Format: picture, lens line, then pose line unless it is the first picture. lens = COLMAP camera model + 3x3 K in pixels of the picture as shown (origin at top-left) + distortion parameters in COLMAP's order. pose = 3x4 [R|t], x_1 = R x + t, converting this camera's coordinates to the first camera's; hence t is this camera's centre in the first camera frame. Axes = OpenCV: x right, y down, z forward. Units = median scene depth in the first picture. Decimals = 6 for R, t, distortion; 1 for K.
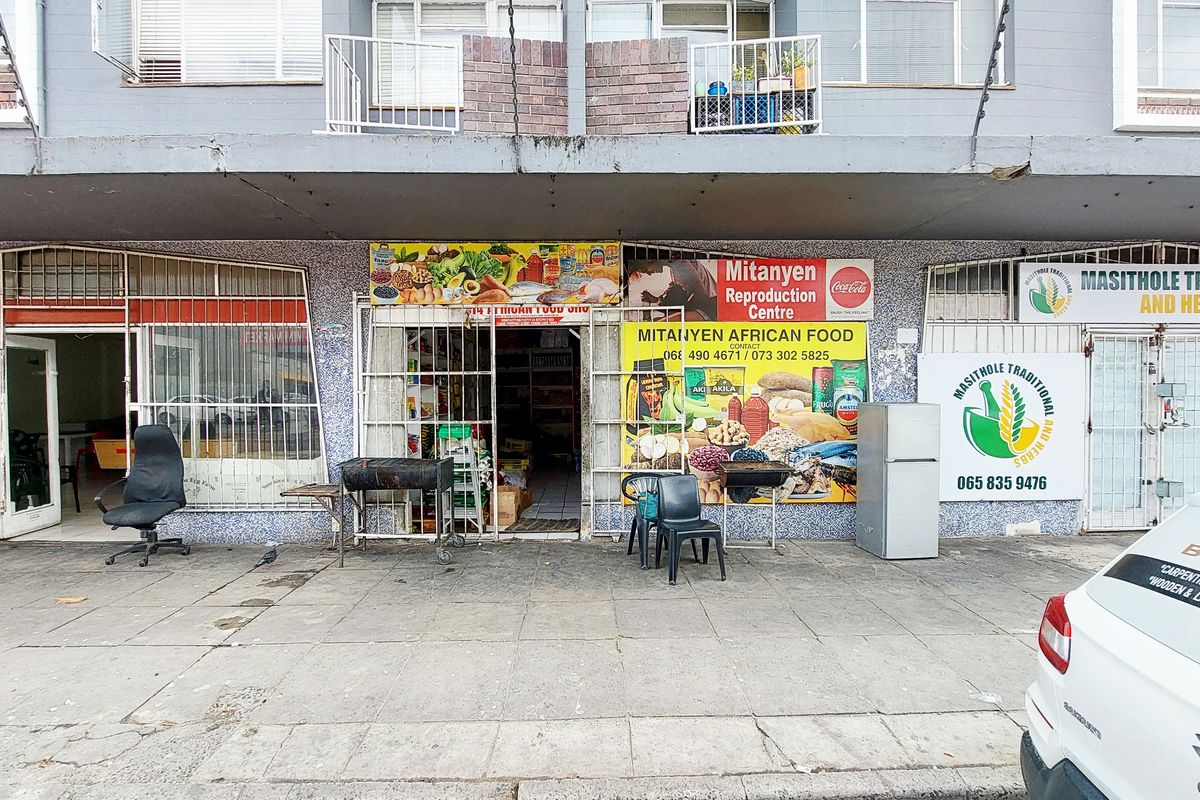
lens RADIAL K [[575.0, 0, 600.0], [0, 575.0, 400.0], [0, 0, 1]] dist [-0.014852, -0.001110]
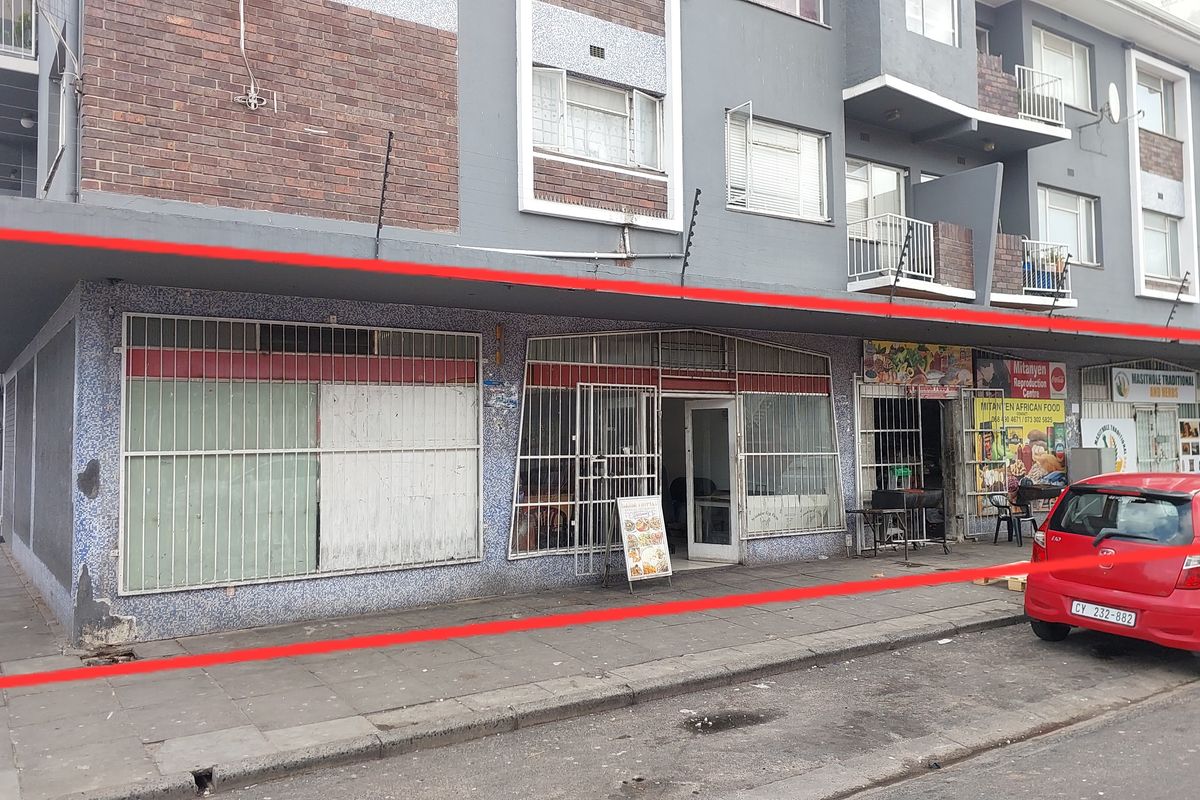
lens RADIAL K [[976.2, 0, 600.0], [0, 976.2, 400.0], [0, 0, 1]] dist [0.004848, -0.111535]
pose [[0.845661, 0.016819, 0.533456, -2.197805], [0.020342, 0.997761, -0.063705, 0.017628], [-0.533333, 0.064724, 0.843426, -0.674896]]
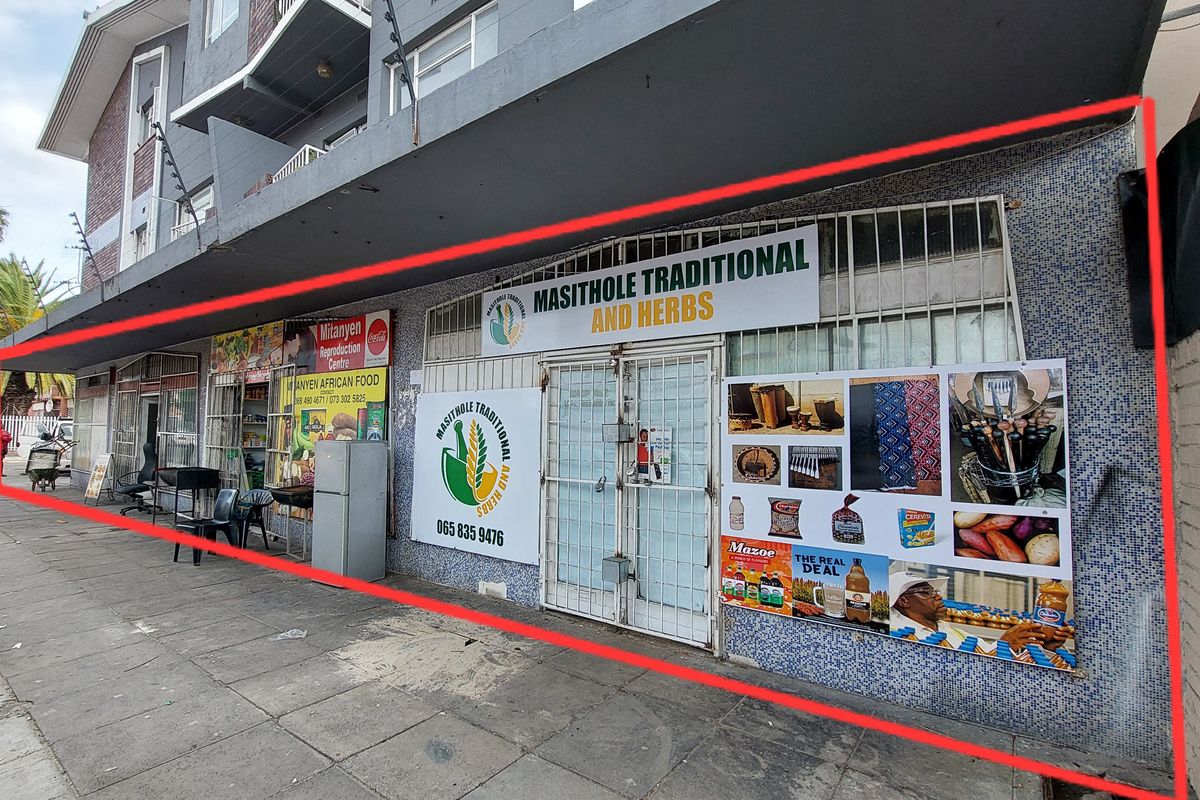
lens RADIAL K [[575.0, 0, 600.0], [0, 575.0, 400.0], [0, 0, 1]] dist [-0.014852, -0.001110]
pose [[0.789722, -0.021958, -0.613072, 1.448875], [-0.023185, 0.997577, -0.065595, -0.010705], [0.613027, 0.066016, 0.787299, 0.393368]]
